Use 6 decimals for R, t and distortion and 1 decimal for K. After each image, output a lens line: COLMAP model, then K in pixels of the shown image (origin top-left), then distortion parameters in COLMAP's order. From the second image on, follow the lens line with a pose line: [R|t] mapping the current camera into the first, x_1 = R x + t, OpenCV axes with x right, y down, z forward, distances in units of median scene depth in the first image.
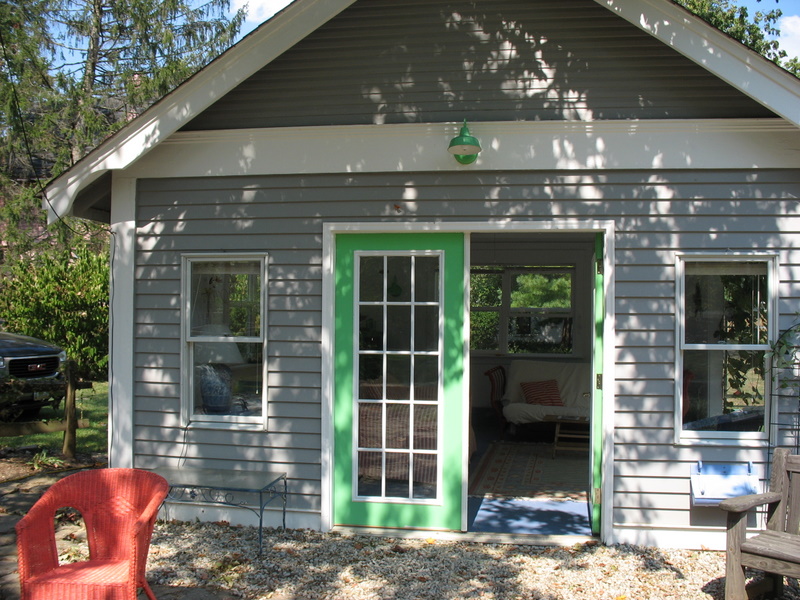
lens RADIAL K [[830.7, 0, 400.0], [0, 830.7, 300.0], [0, 0, 1]] dist [-0.192097, 0.216705]
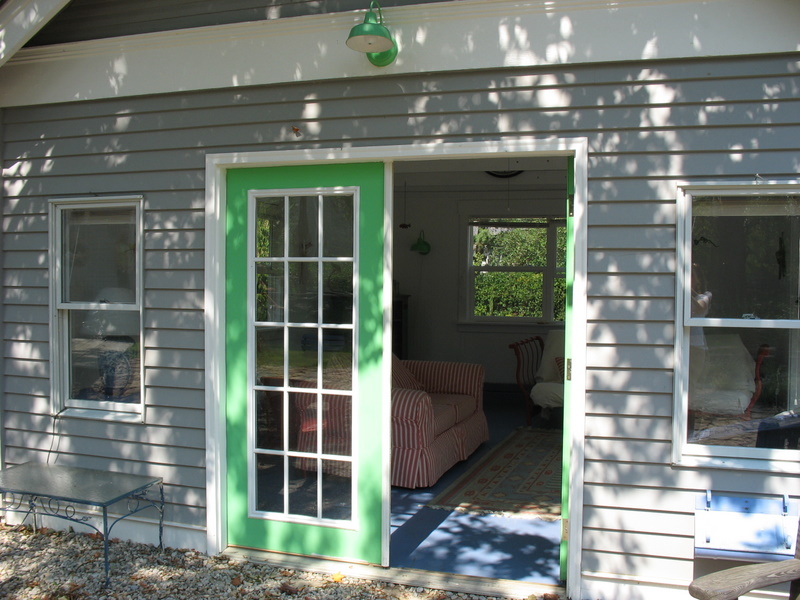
lens RADIAL K [[830.7, 0, 400.0], [0, 830.7, 300.0], [0, 0, 1]] dist [-0.192097, 0.216705]
pose [[0.988737, 0.003369, -0.149628, 0.199197], [0.003610, 0.998919, 0.046348, 0.006710], [0.149623, -0.046366, 0.987655, 0.277556]]
